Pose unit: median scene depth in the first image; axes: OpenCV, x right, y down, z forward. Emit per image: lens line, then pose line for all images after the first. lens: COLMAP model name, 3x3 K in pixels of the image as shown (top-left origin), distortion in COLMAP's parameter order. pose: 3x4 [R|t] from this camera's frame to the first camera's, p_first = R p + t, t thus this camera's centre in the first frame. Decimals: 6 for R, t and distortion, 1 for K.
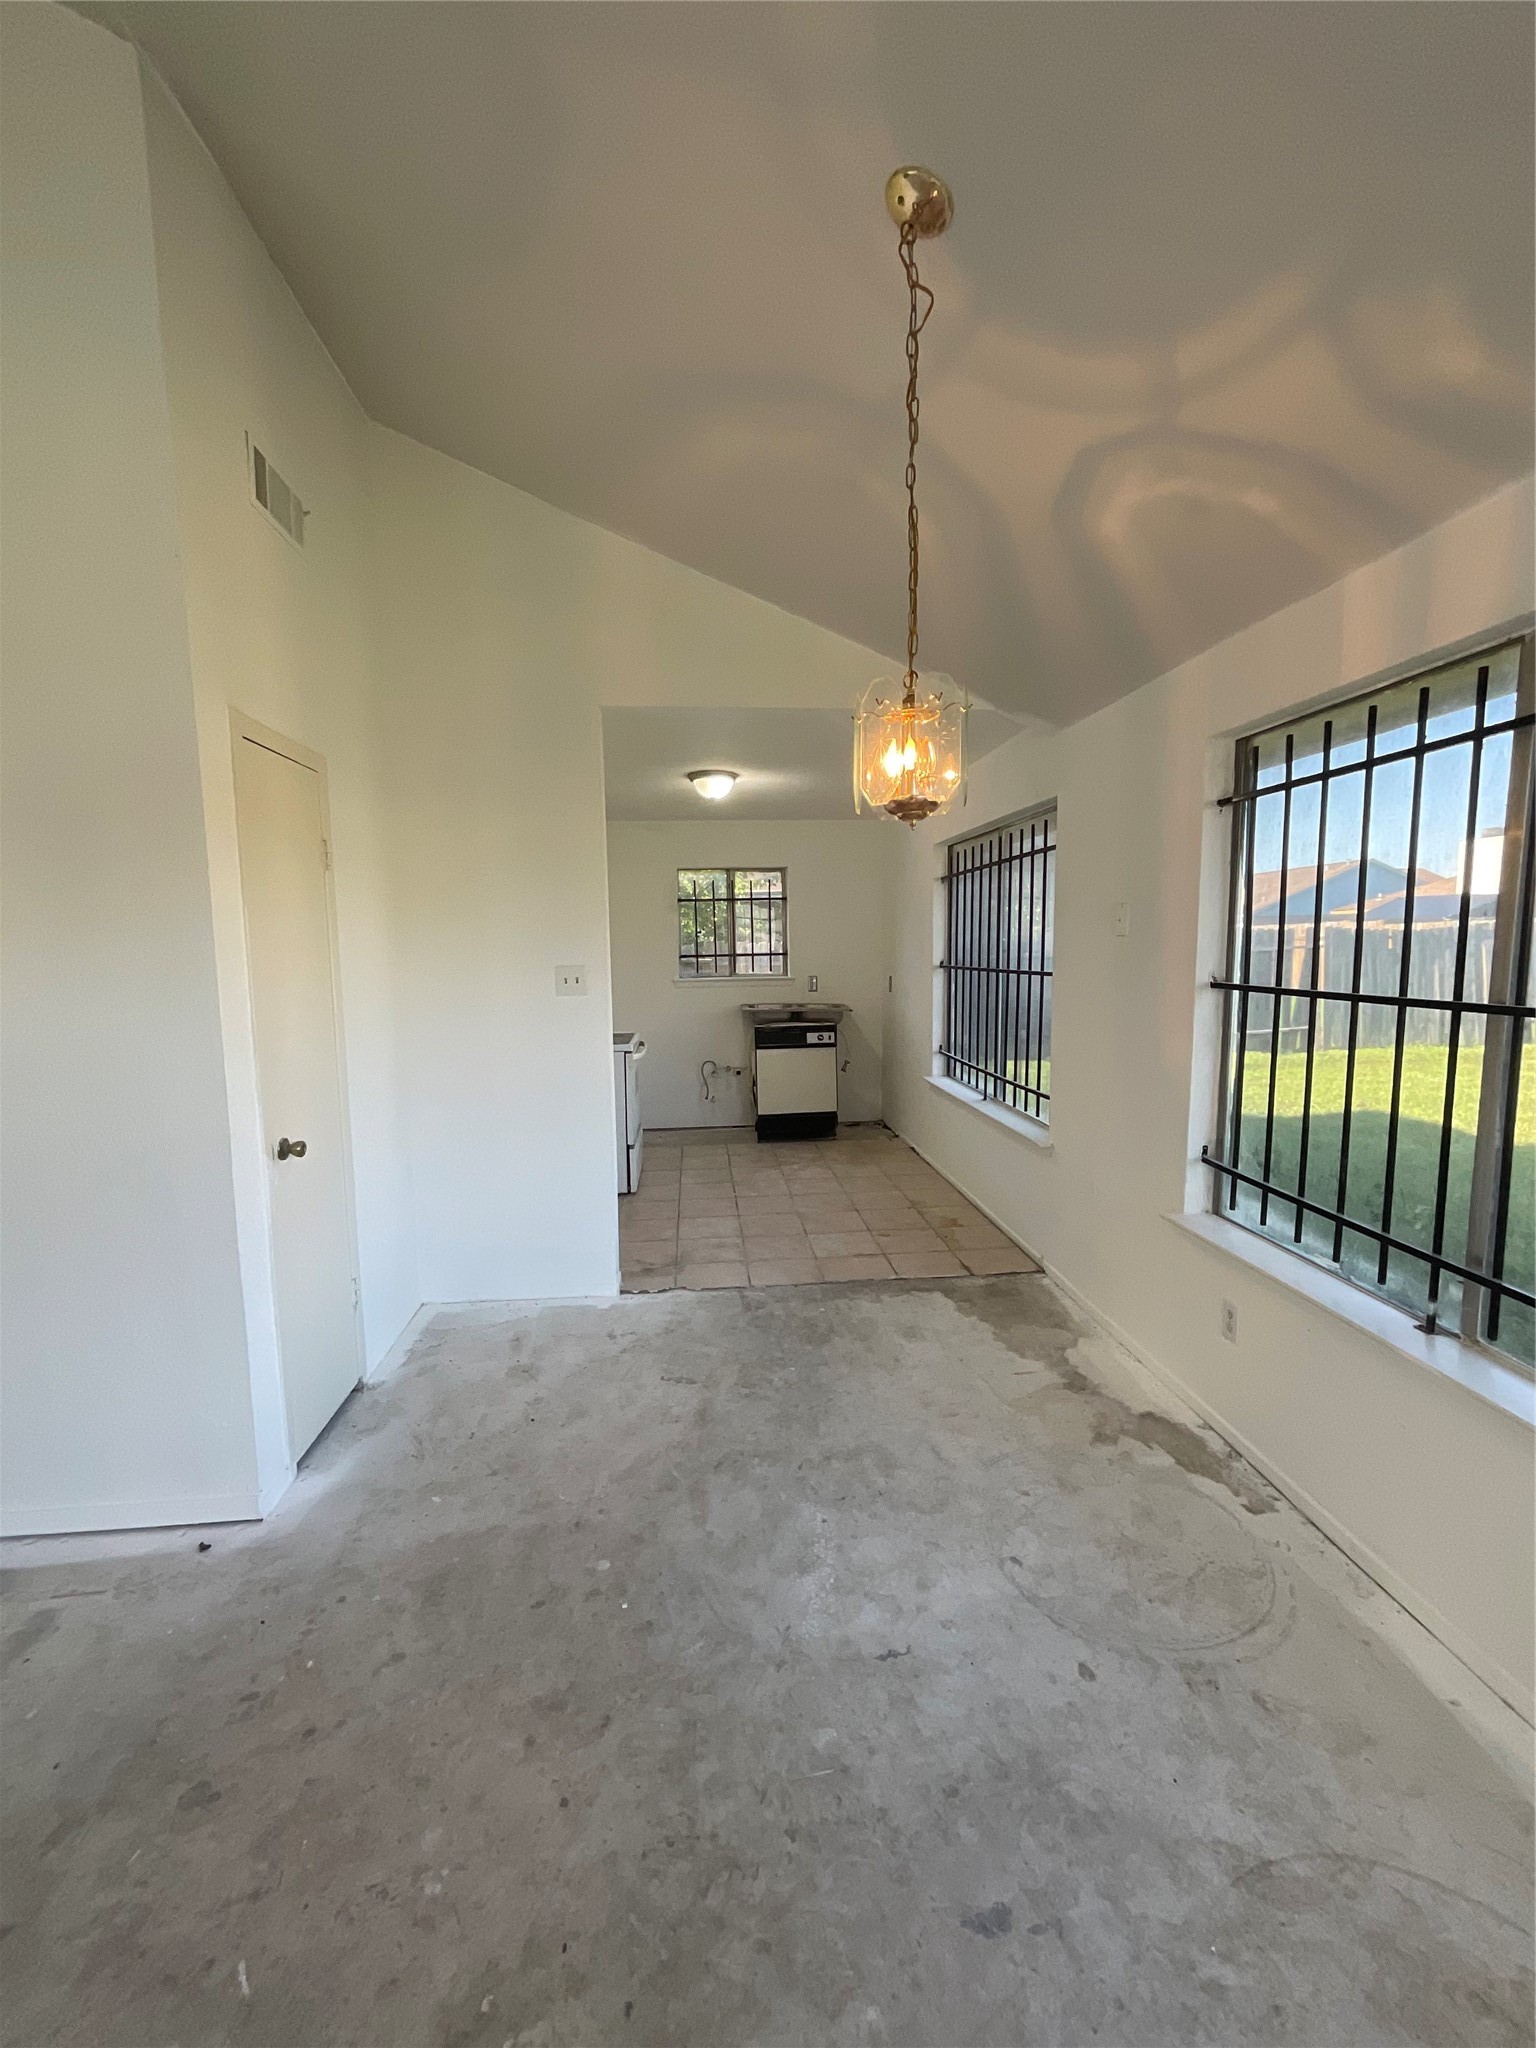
lens RADIAL K [[837.2, 0, 759.9], [0, 837.2, 1028.1], [0, 0, 1]] dist [-0.001748, -0.000748]
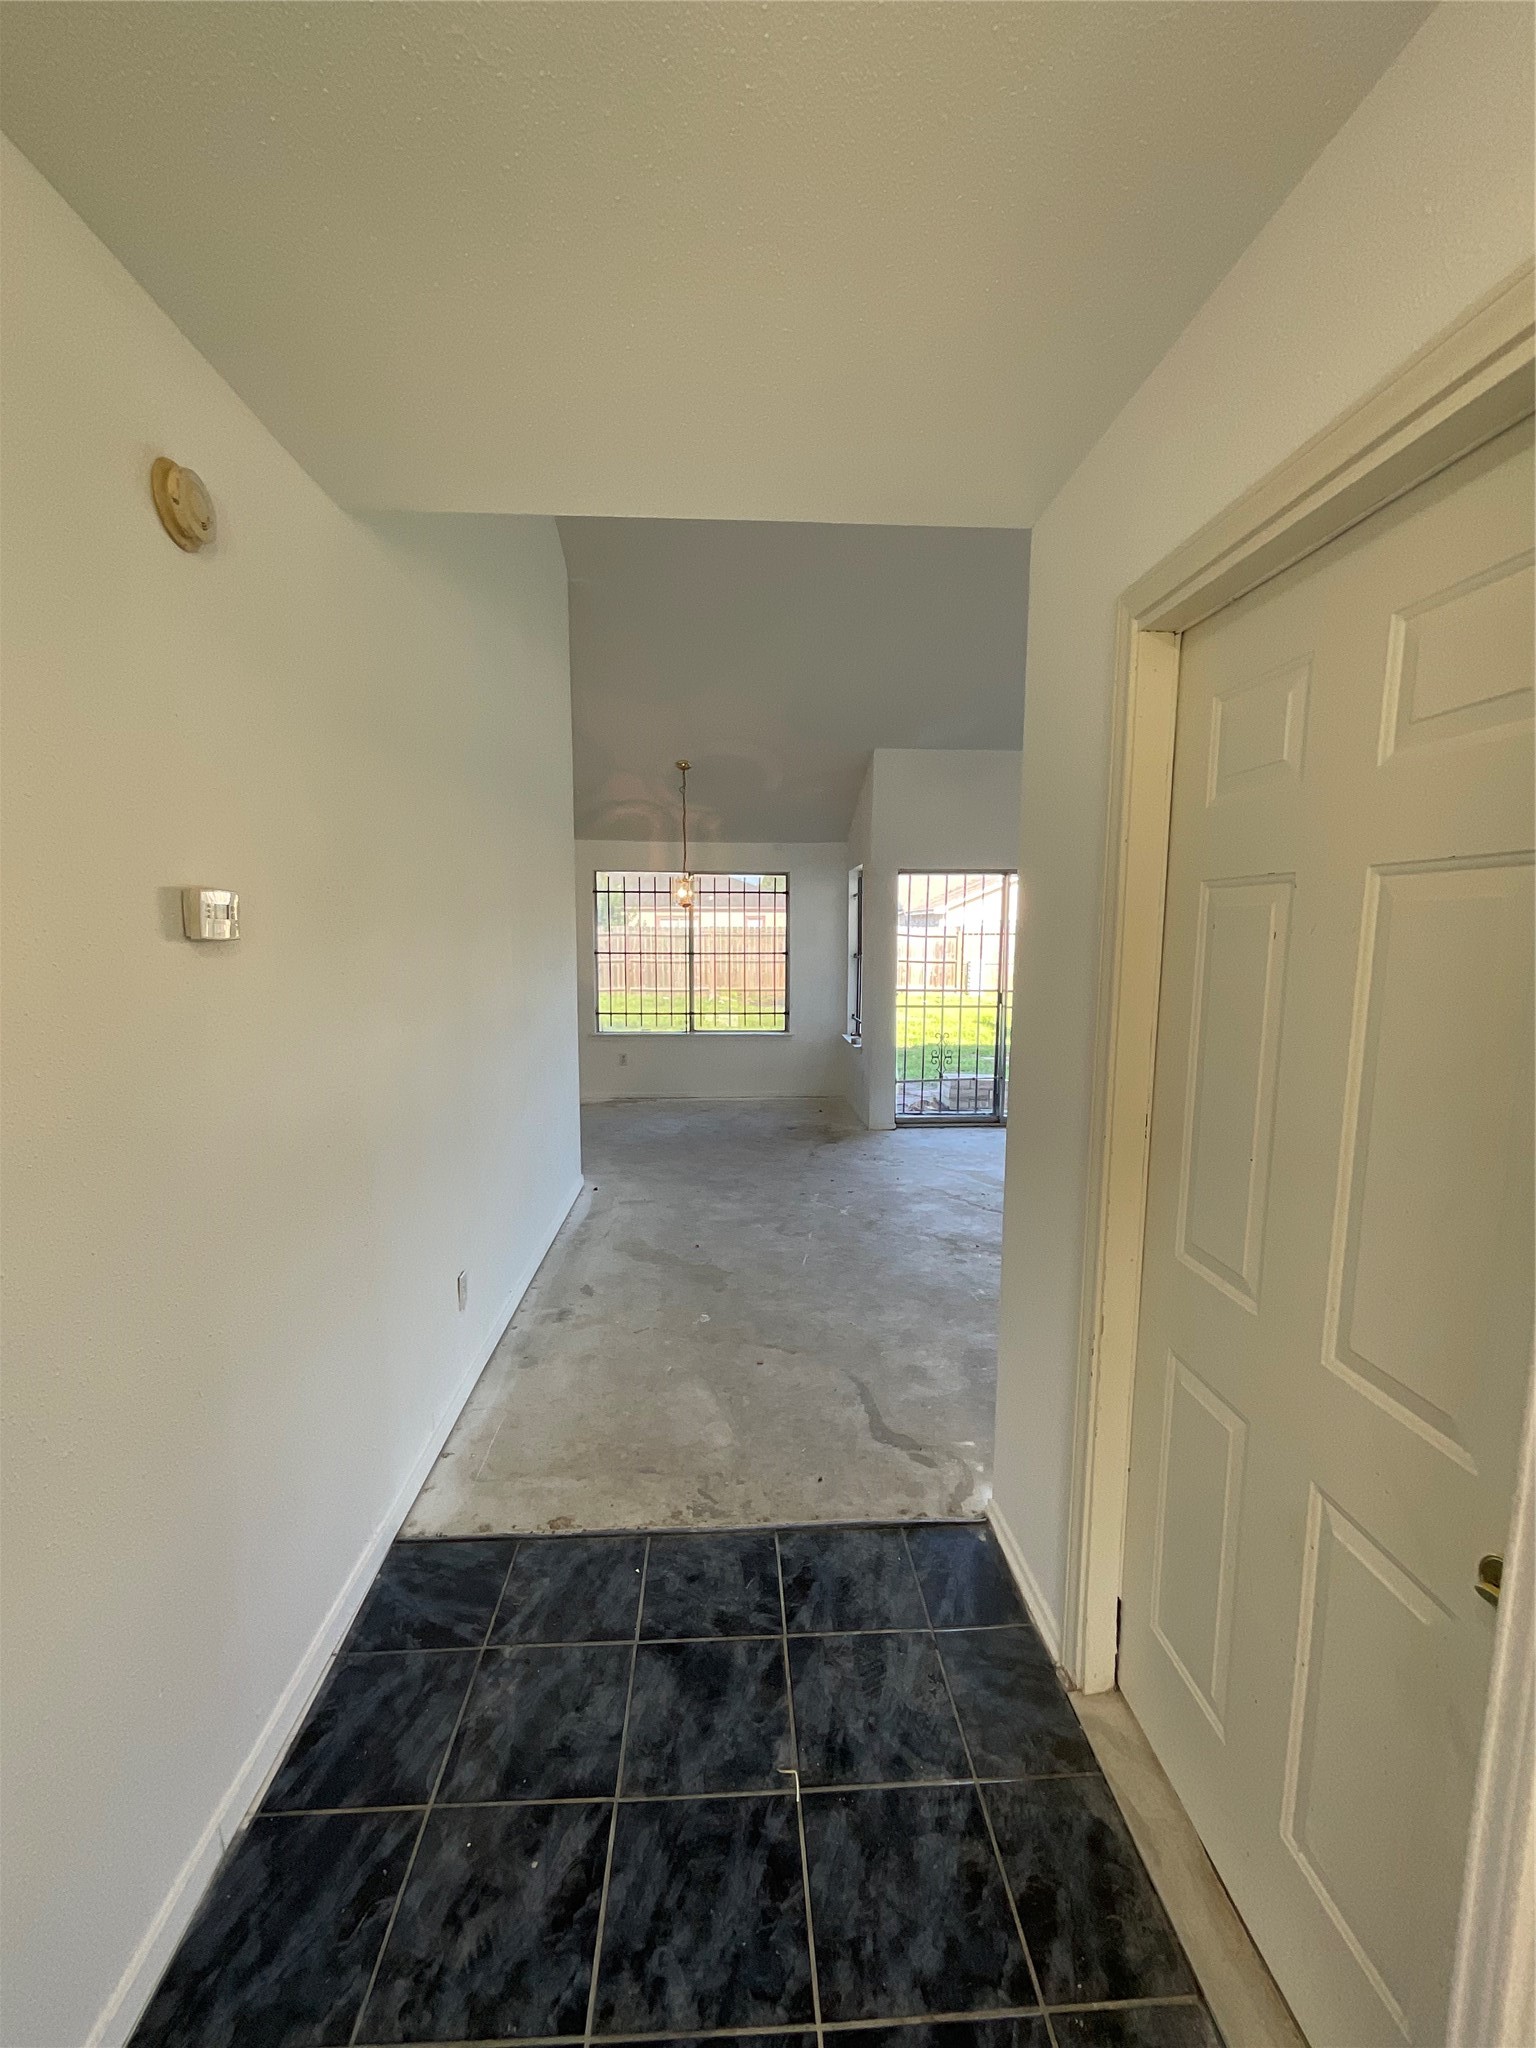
lens RADIAL K [[825.5, 0, 773.9], [0, 825.5, 1037.4], [0, 0, 1]] dist [0.014481, -0.008393]
pose [[0.025697, -0.111351, 0.993449, -2.173968], [0.097862, 0.989284, 0.108352, -0.010402], [-0.994868, 0.094437, 0.036319, 0.268684]]
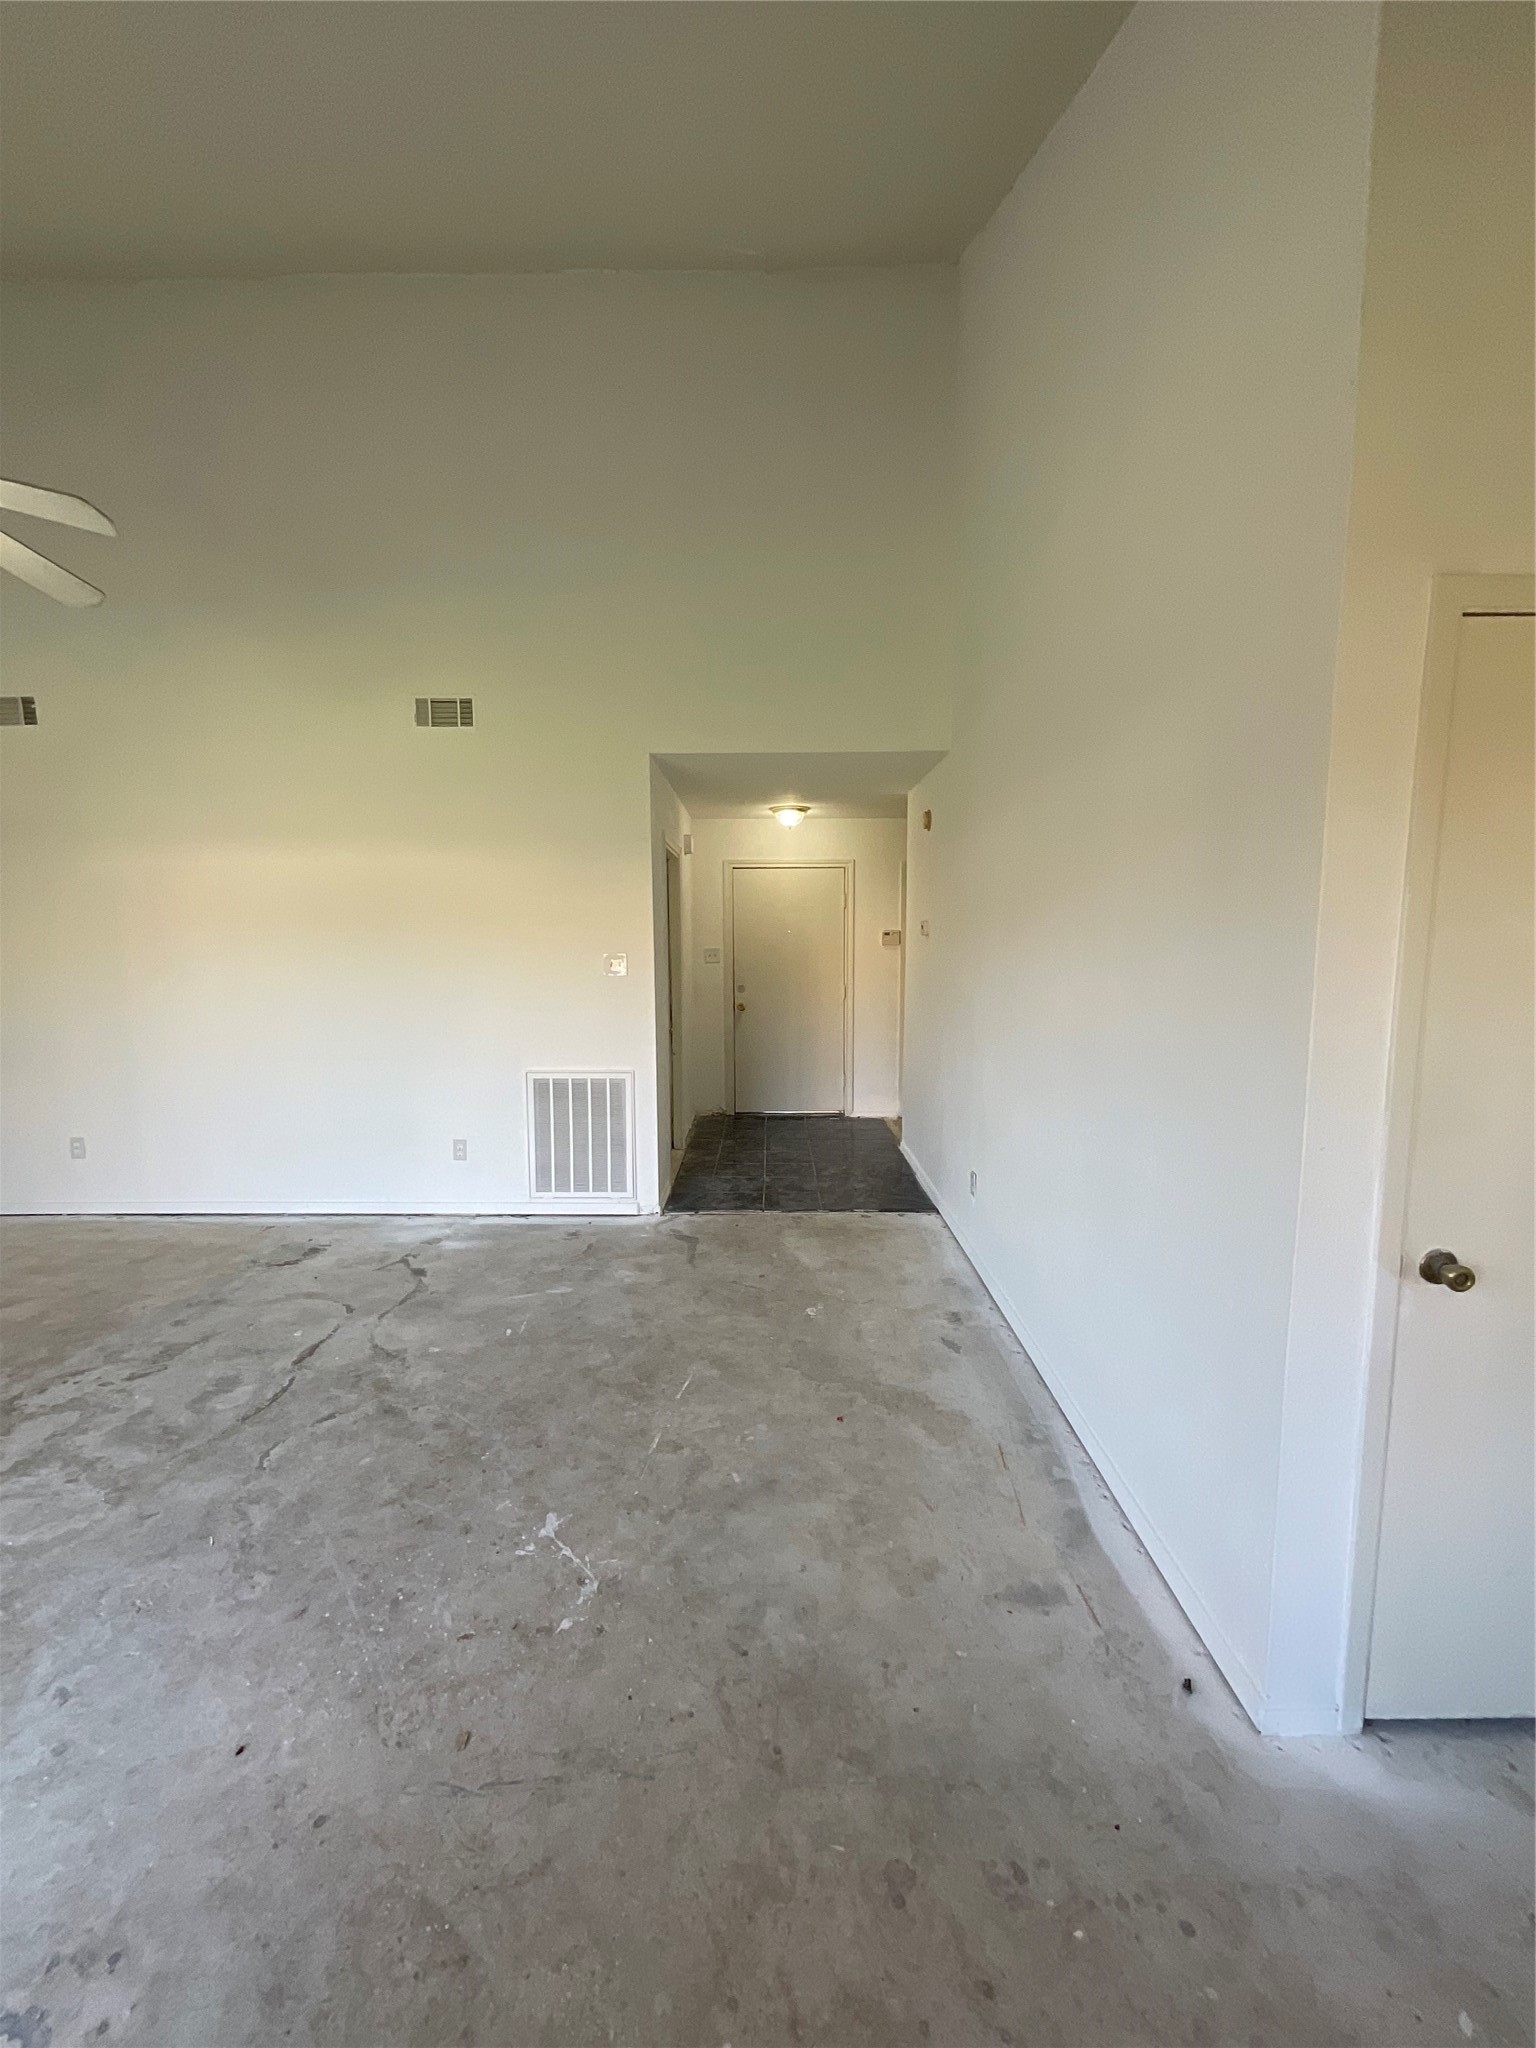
lens RADIAL K [[824.9, 0, 771.1], [0, 824.9, 1028.3], [0, 0, 1]] dist [0.000316, 0.000648]
pose [[-0.086417, 0.131535, -0.987538, 0.060490], [-0.095558, 0.985581, 0.139637, -0.063497], [0.991666, 0.106434, -0.072601, 0.430698]]
